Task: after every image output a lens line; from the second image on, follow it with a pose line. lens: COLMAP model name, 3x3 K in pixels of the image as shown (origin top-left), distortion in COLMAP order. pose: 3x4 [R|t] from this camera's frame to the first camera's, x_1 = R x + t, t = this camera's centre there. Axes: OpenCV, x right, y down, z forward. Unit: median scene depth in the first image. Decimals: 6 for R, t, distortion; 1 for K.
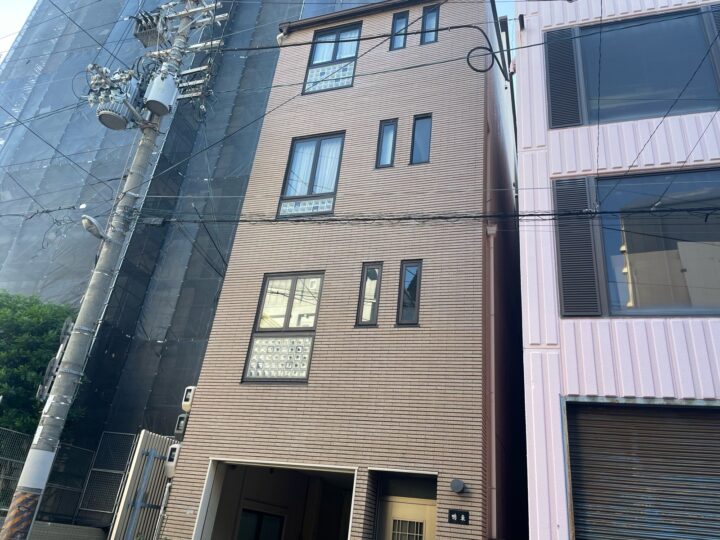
lens RADIAL K [[543.3, 0, 360.0], [0, 543.3, 270.0], [0, 0, 1]] dist [0.087505, -0.127039]
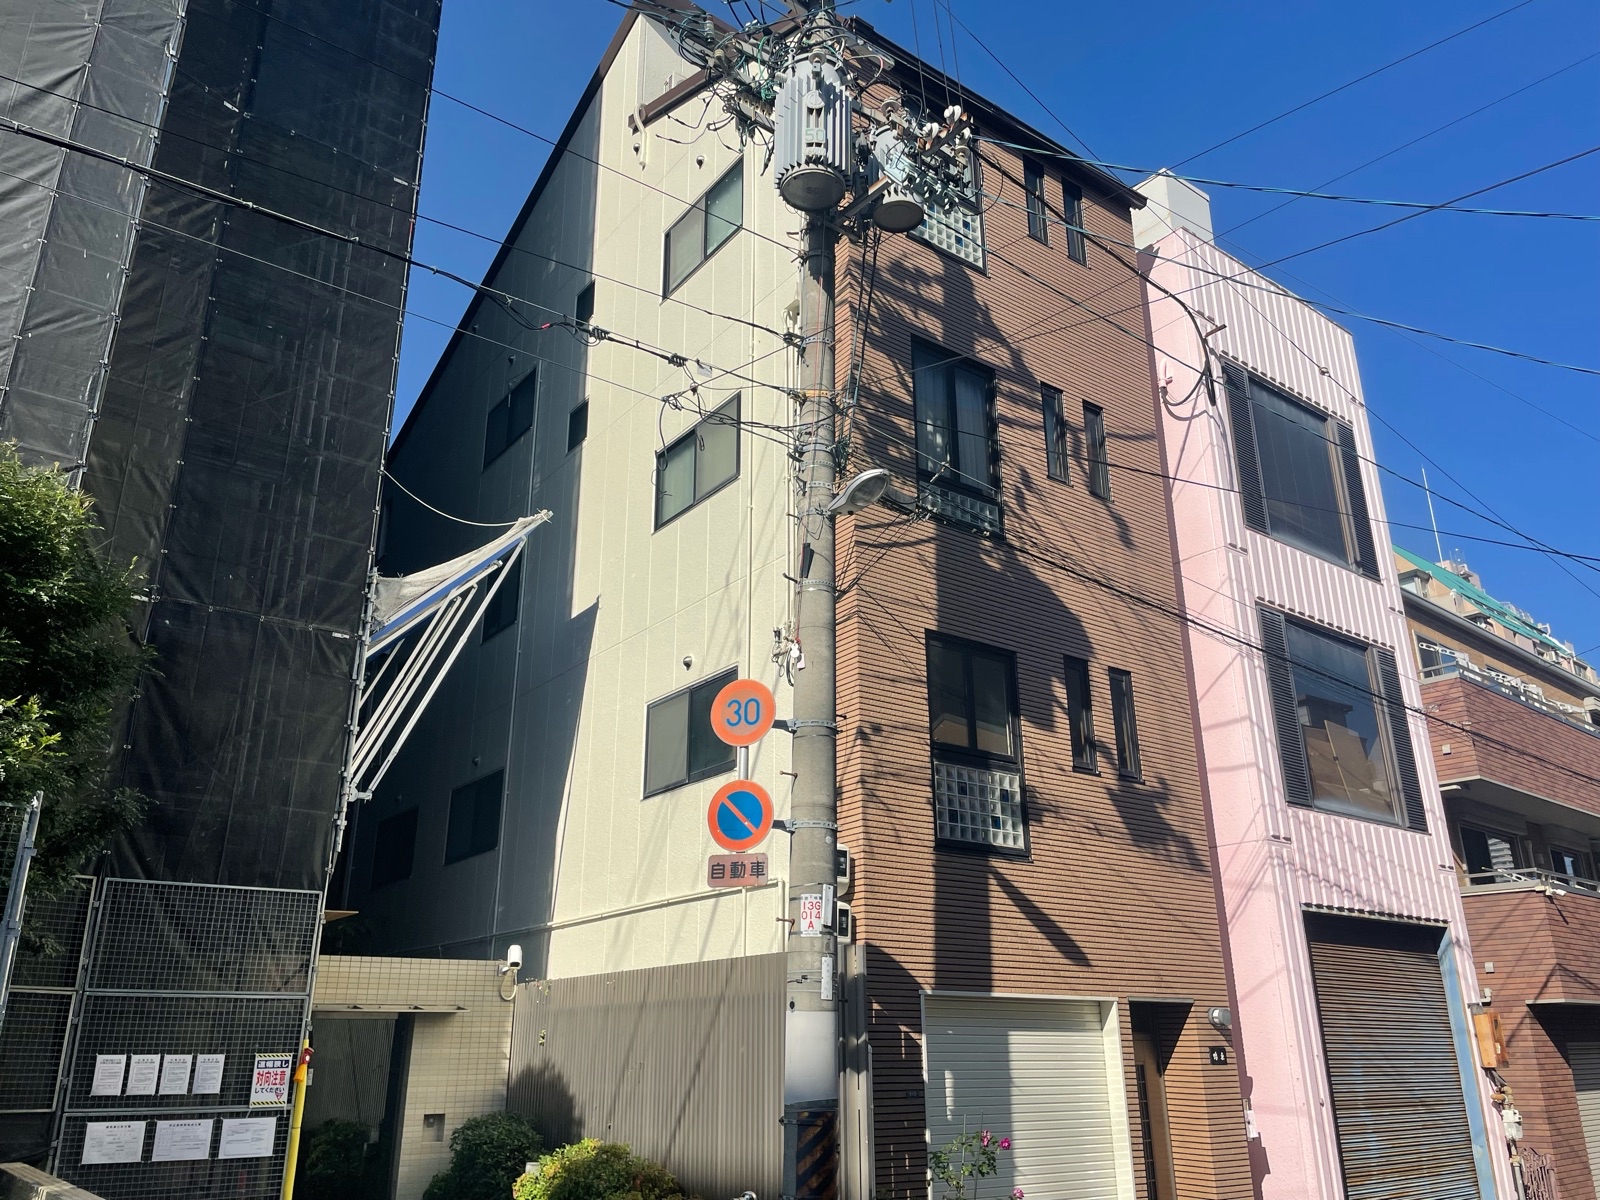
lens RADIAL K [[1207.4, 0, 800.0], [0, 1207.4, 600.0], [0, 0, 1]] dist [0.087505, -0.127039]
pose [[0.565532, 0.178028, 0.805282, -1.282763], [-0.311551, 0.950189, 0.008733, 0.008499], [-0.763616, -0.255826, 0.592827, 0.465465]]
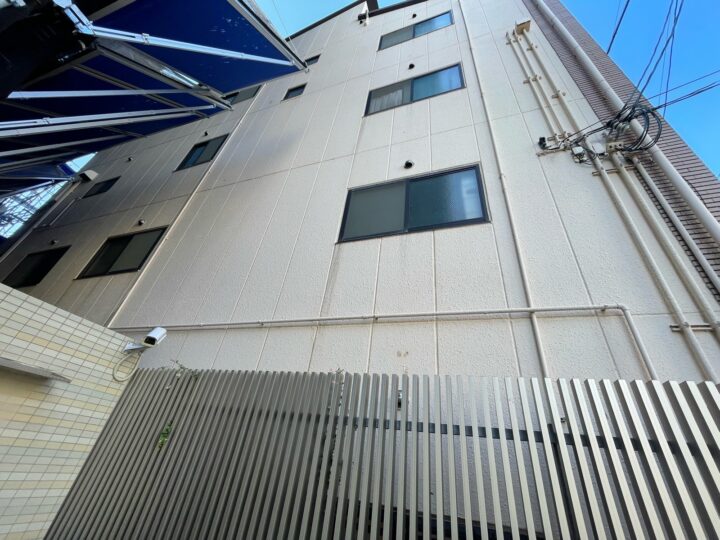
lens RADIAL K [[292.8, 0, 360.0], [0, 292.8, 270.0], [0, 0, 1]] dist [0.000499, 0.000027]
pose [[0.025279, 0.472414, 0.881014, -0.521364], [-0.551966, 0.741376, -0.381700, 0.489596], [-0.833483, -0.476641, 0.279498, 1.256241]]
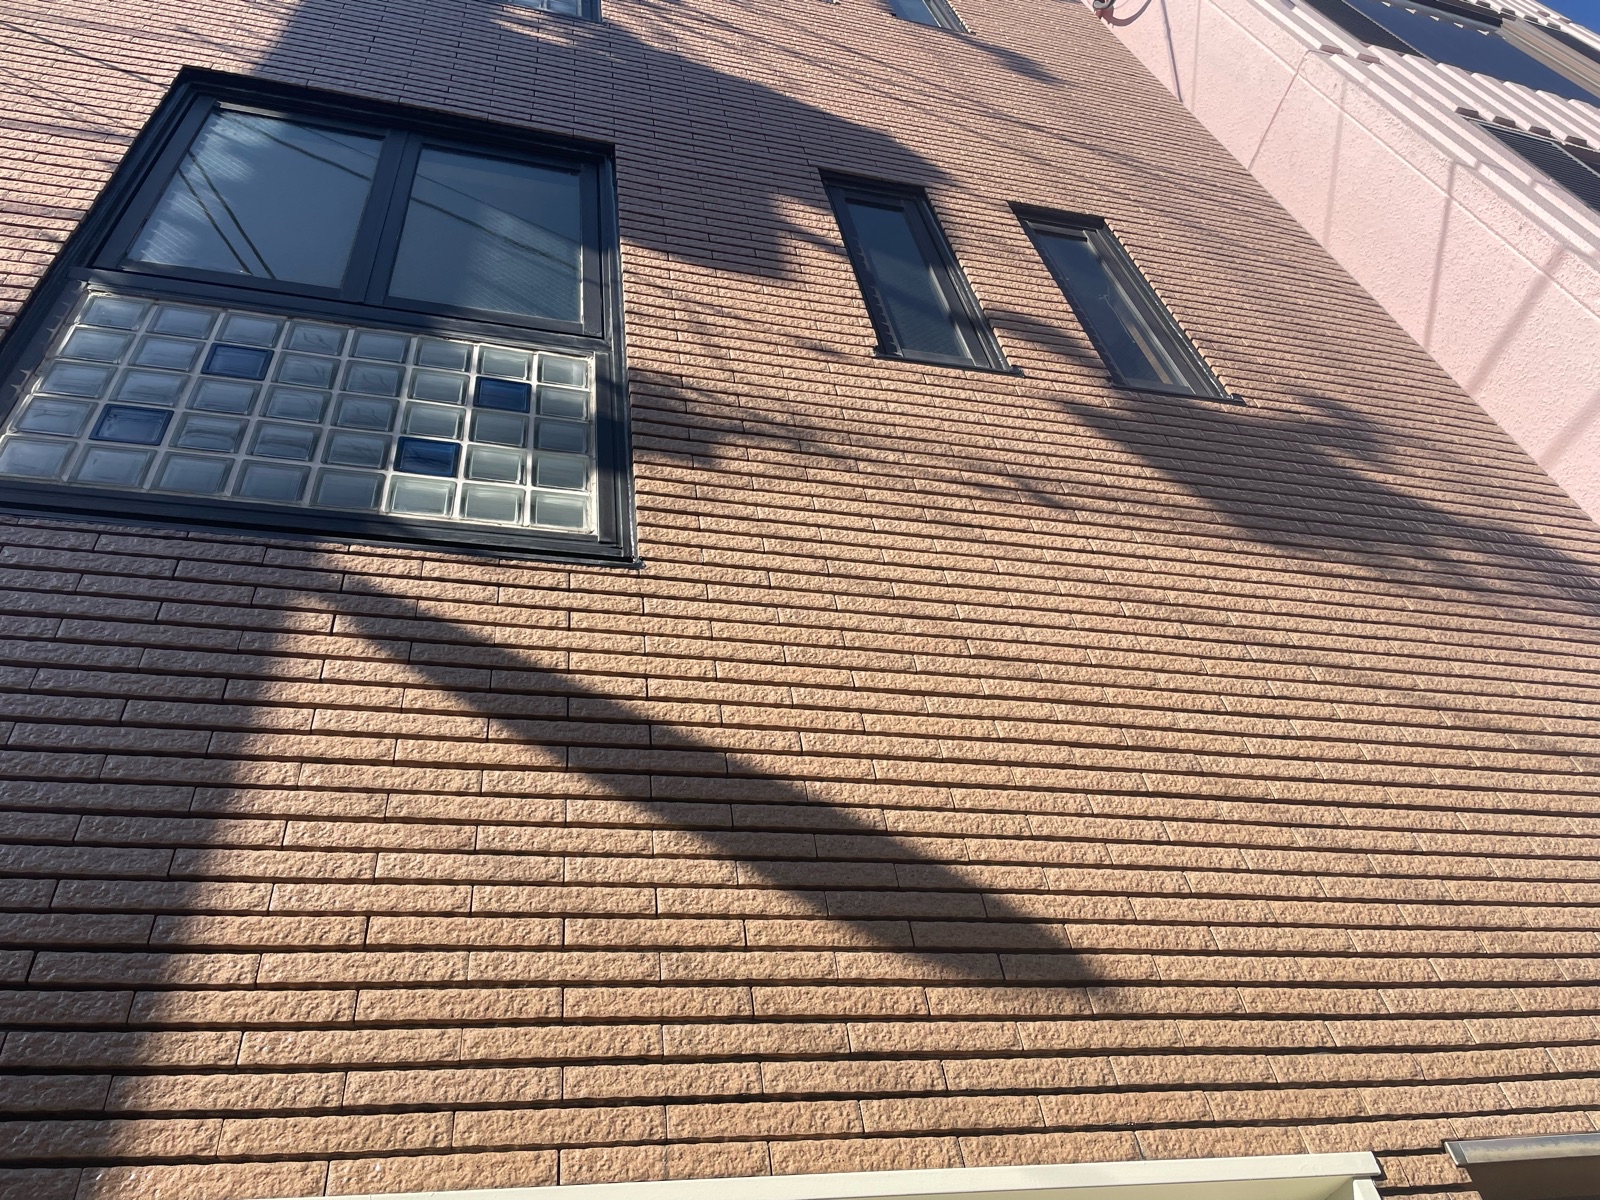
lens RADIAL K [[1207.4, 0, 800.0], [0, 1207.4, 600.0], [0, 0, 1]] dist [0.087505, -0.127039]
pose [[0.821889, 0.237560, 0.517750, -0.194259], [-0.036210, 0.928842, -0.368701, 0.302420], [-0.568496, 0.284284, 0.772007, 0.738082]]
